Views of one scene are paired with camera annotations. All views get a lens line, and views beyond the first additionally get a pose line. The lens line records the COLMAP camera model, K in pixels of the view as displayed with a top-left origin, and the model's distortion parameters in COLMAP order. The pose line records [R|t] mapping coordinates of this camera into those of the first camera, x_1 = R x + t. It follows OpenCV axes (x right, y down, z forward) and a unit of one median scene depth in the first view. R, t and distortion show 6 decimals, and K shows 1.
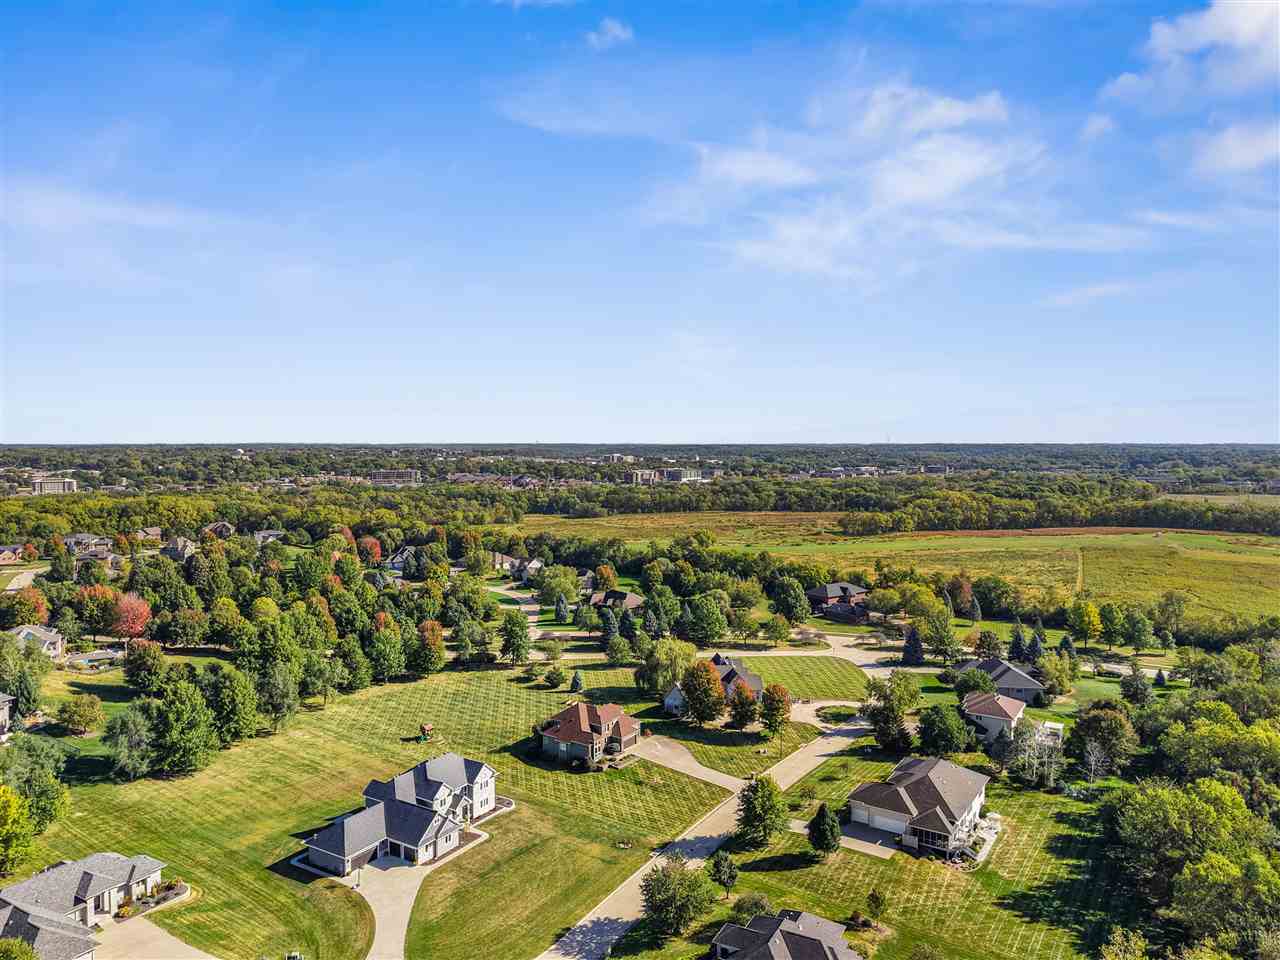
lens RADIAL K [[870.9, 0, 640.6], [0, 870.9, 478.1], [0, 0, 1]] dist [0.026796, -0.030264]
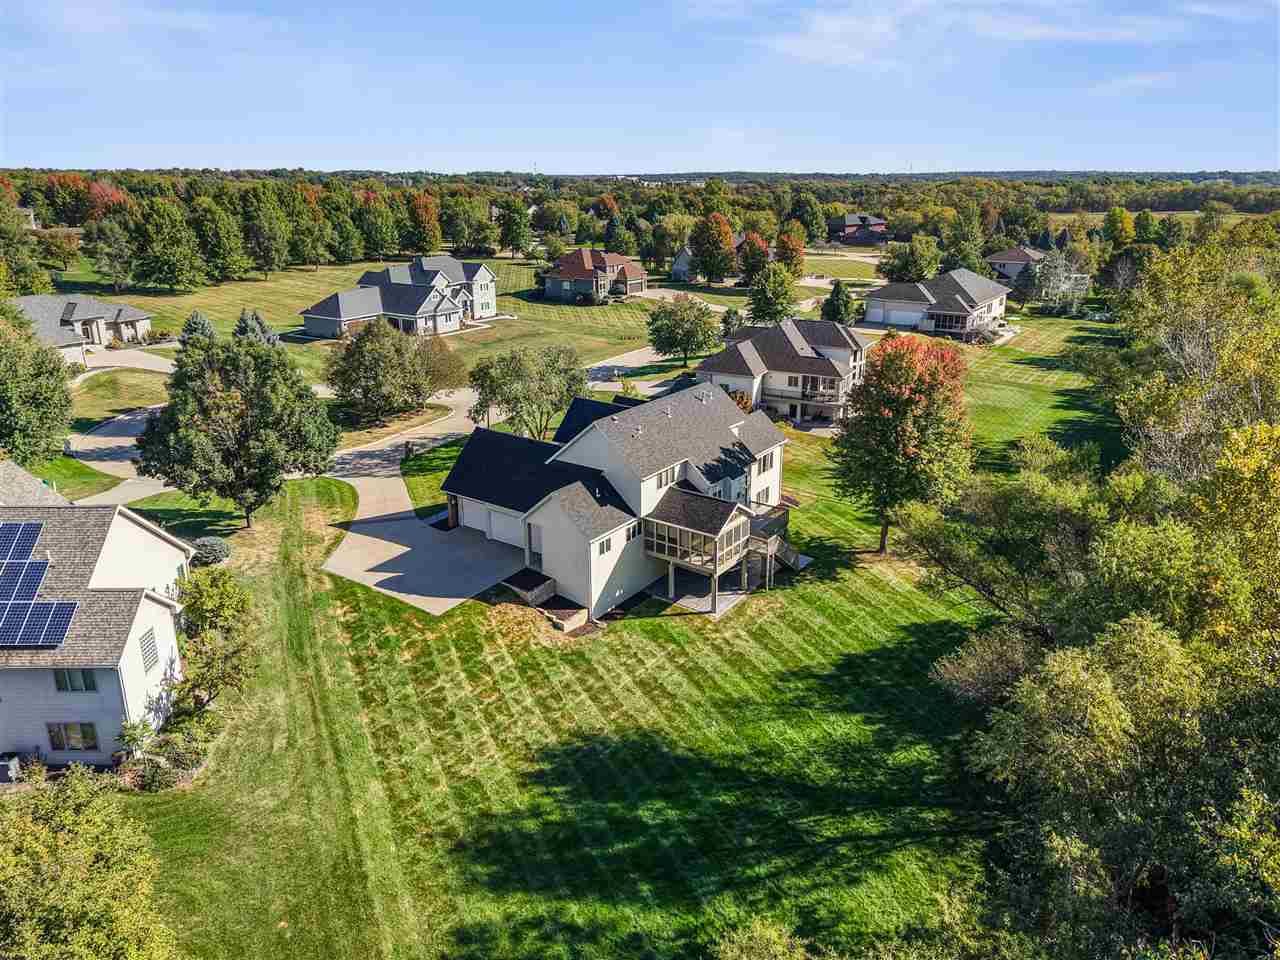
lens RADIAL K [[870.9, 0, 640.9], [0, 870.9, 482.1], [0, 0, 1]] dist [0.026796, -0.030264]
pose [[0.999850, -0.012154, -0.012374, 0.002415], [0.014942, 0.965831, 0.258741, 0.275626], [0.008807, -0.258887, 0.965867, 0.018231]]
